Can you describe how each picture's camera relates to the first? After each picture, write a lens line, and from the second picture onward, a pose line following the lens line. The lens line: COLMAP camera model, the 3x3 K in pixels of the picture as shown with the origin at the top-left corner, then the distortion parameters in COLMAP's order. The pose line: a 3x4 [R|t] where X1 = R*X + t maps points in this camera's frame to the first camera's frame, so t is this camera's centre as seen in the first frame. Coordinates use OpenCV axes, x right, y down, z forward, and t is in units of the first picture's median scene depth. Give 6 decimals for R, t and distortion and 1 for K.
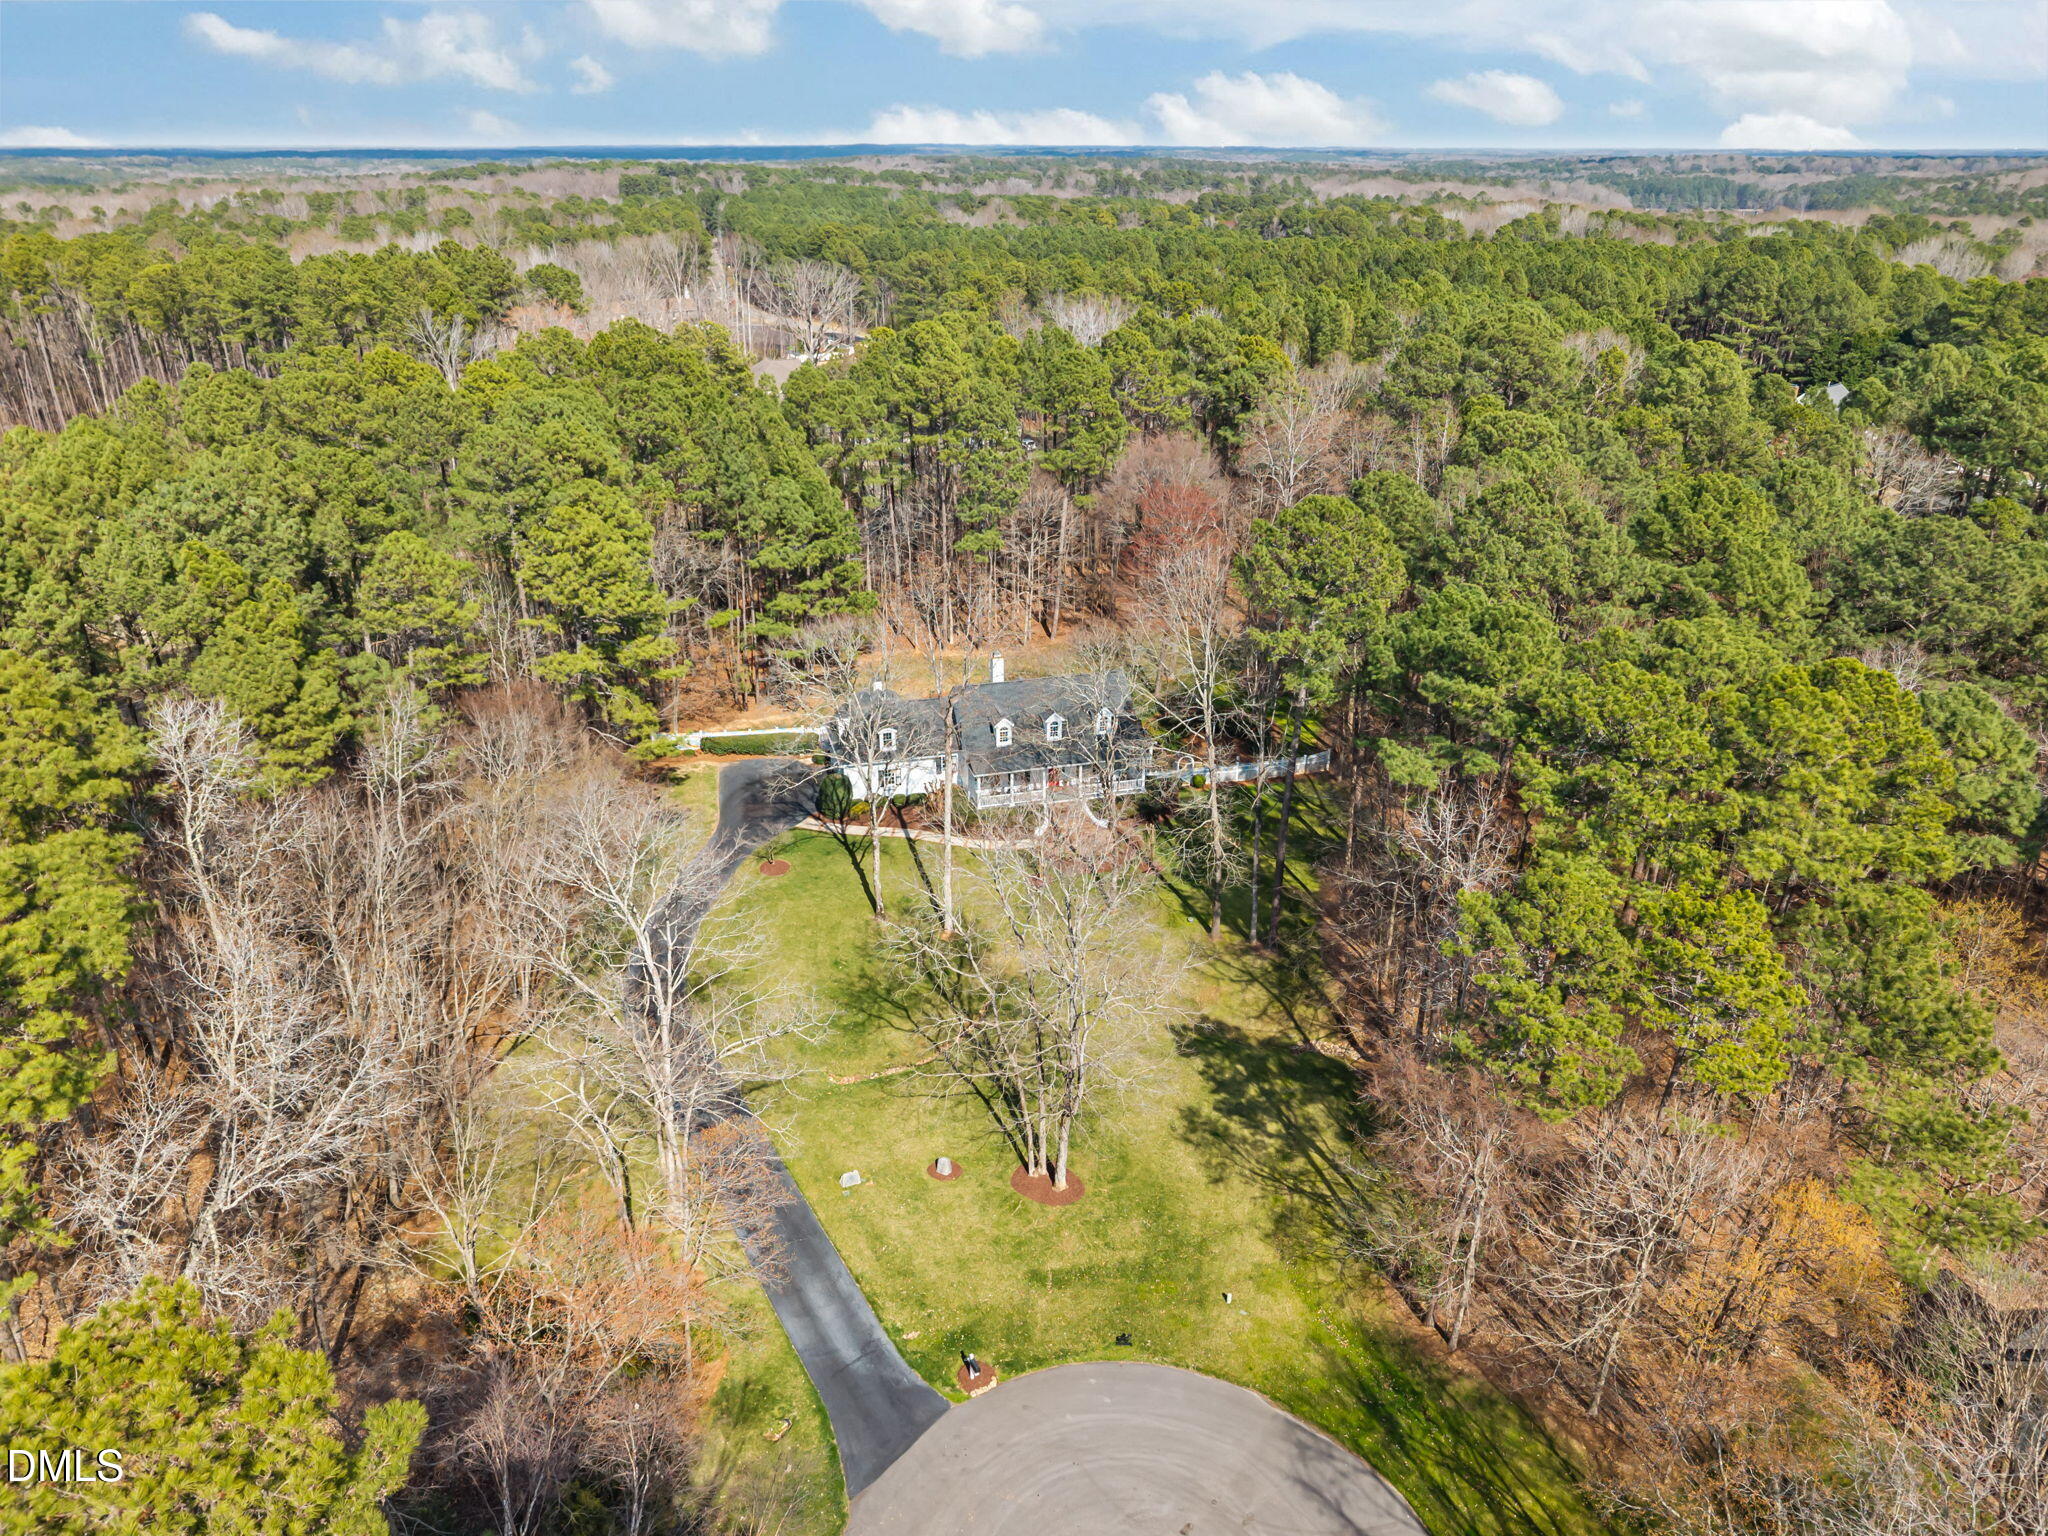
lens RADIAL K [[1374.8, 0, 1024.0], [0, 1374.8, 768.0], [0, 0, 1]] dist [0.024789, -0.026583]
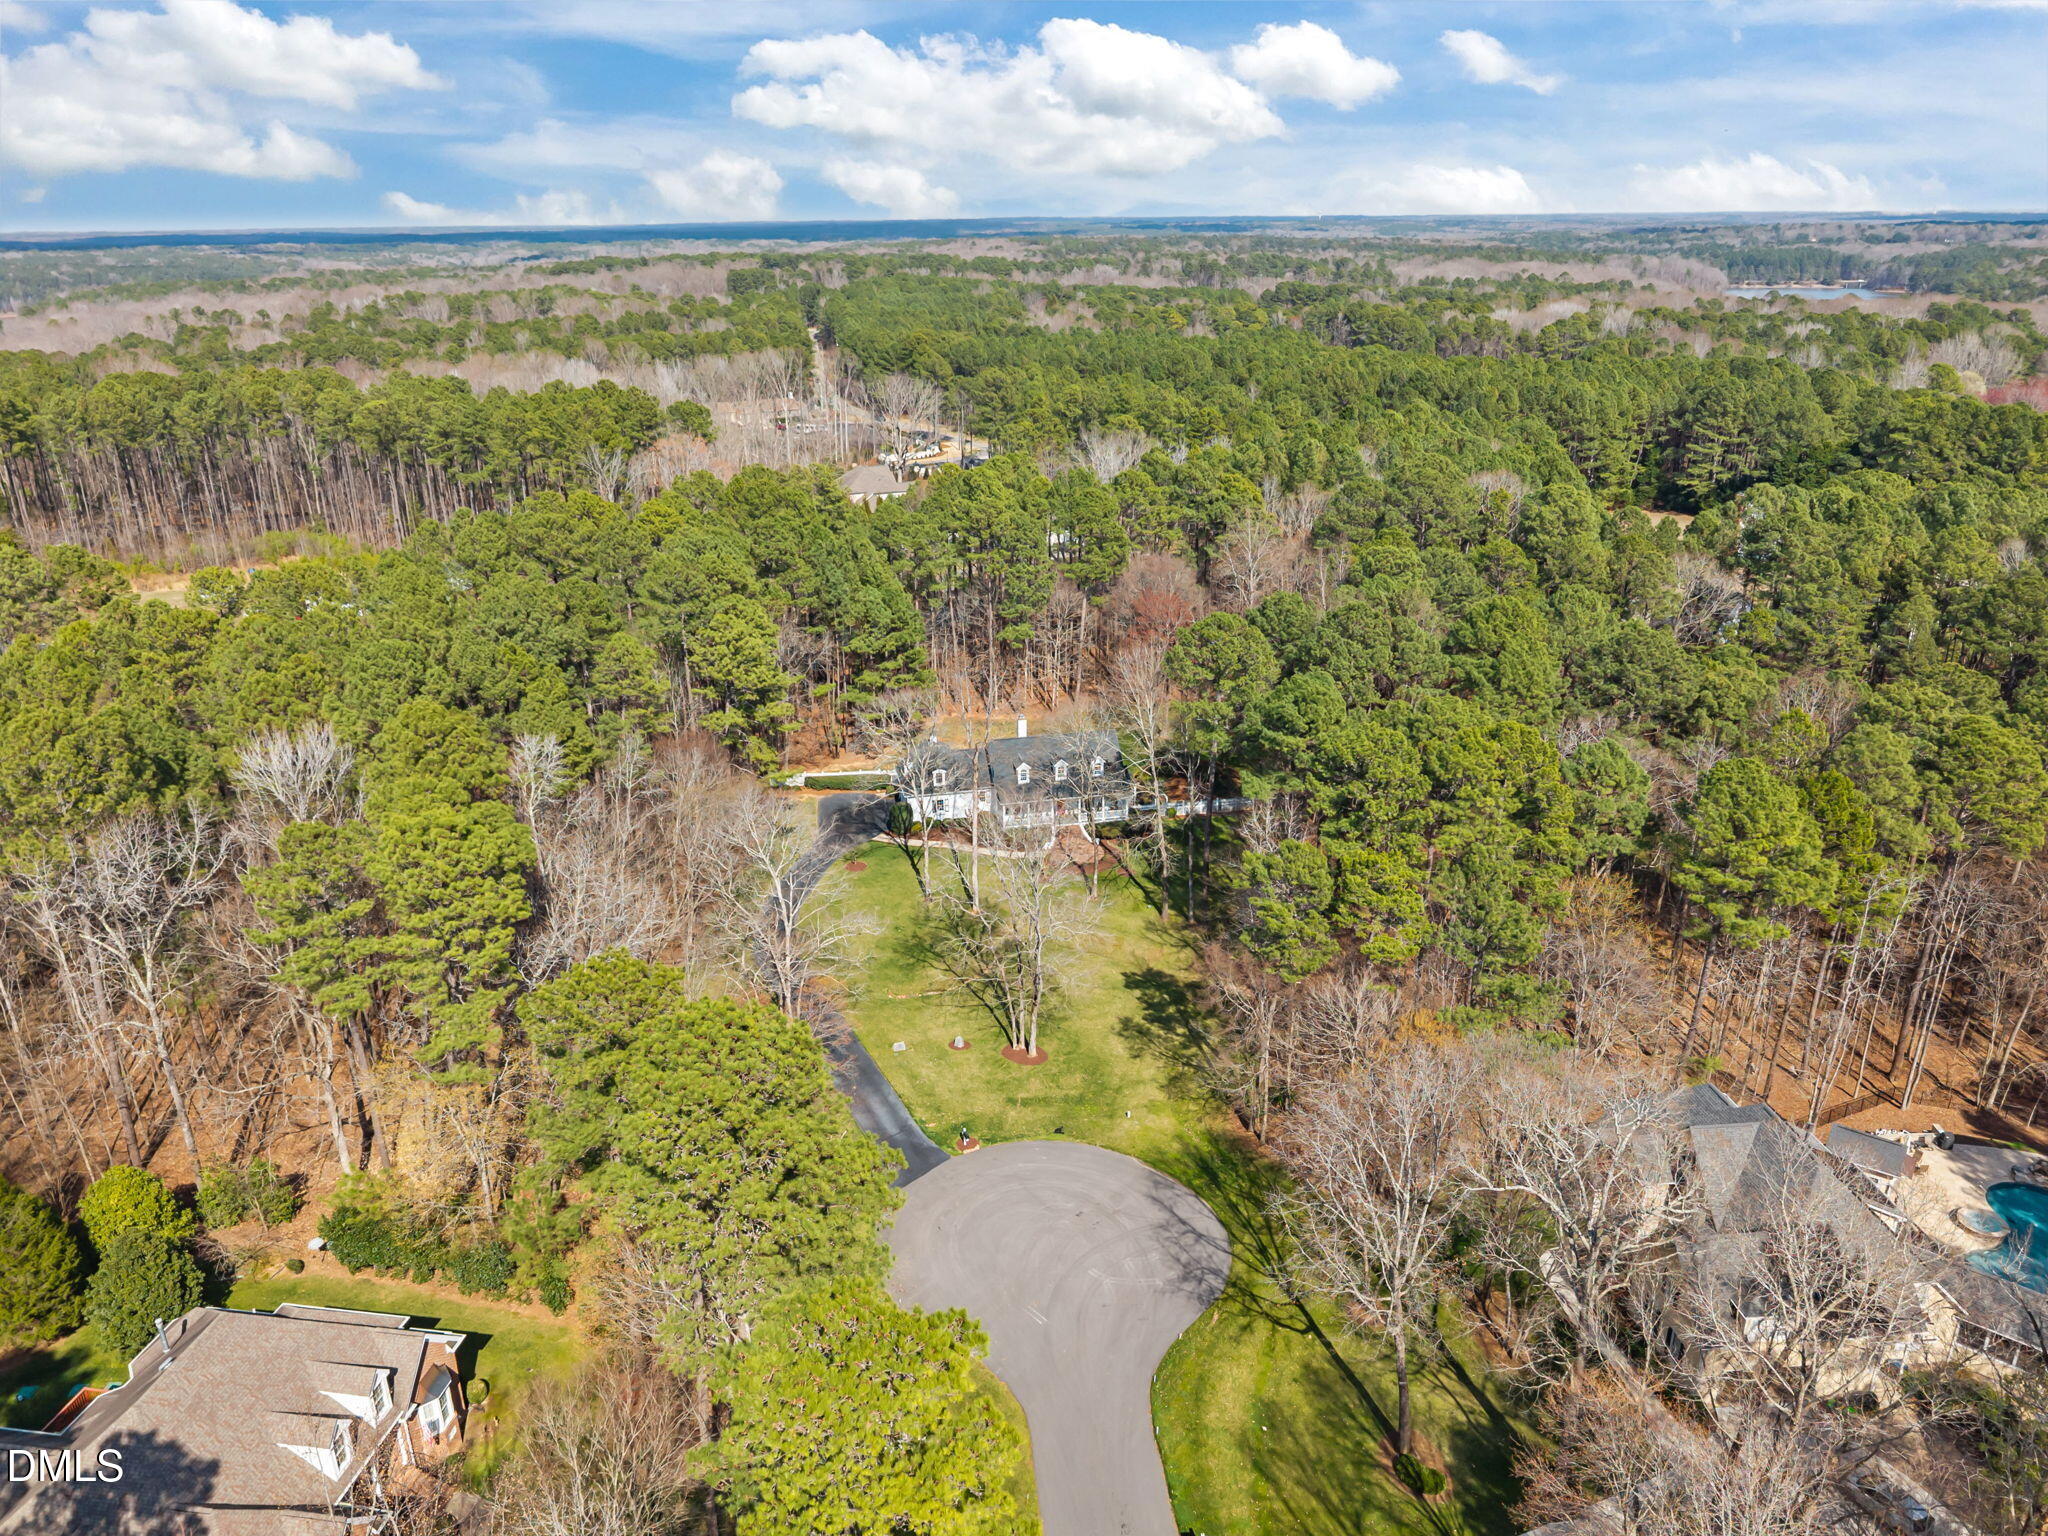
lens RADIAL K [[1403.3, 0, 1024.0], [0, 1403.3, 768.0], [0, 0, 1]] dist [0.031663, -0.035171]
pose [[0.997848, 0.011525, -0.064543, 0.082255], [-0.014795, 0.998619, -0.050419, 0.041978], [0.063873, 0.051265, 0.996640, -0.428771]]
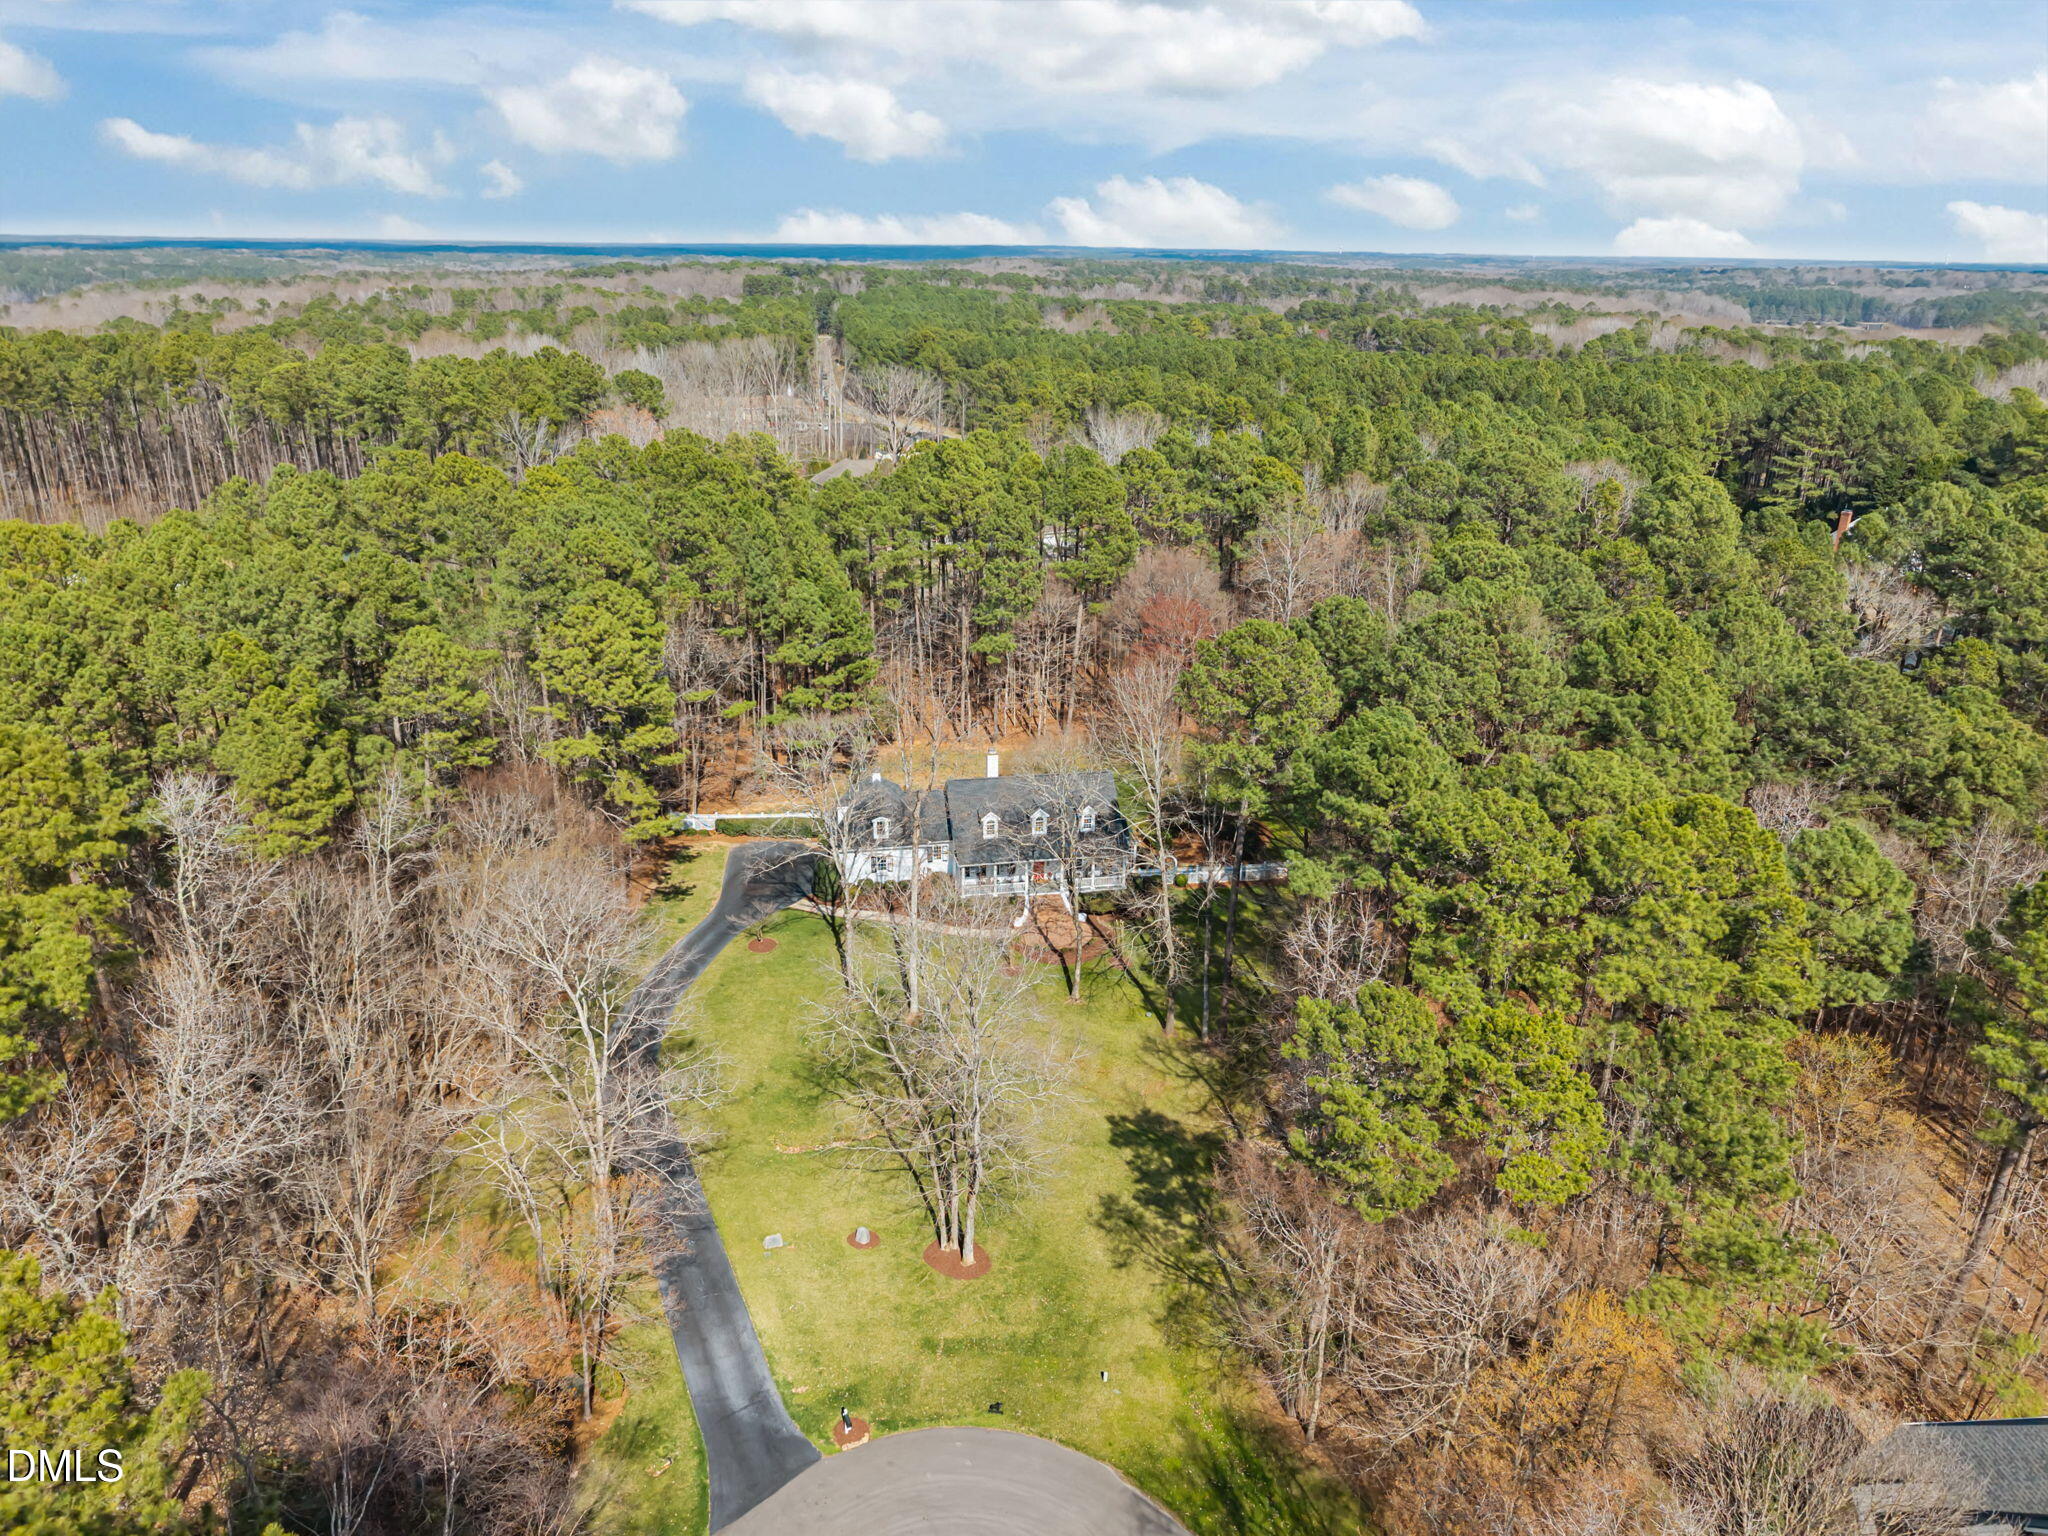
lens RADIAL K [[1374.8, 0, 1024.0], [0, 1374.8, 768.0], [0, 0, 1]] dist [0.024789, -0.026583]
pose [[0.996557, 0.039564, -0.072869, 0.093292], [-0.044062, 0.997153, -0.061187, -0.008012], [0.070240, 0.064187, 0.995463, -0.054492]]
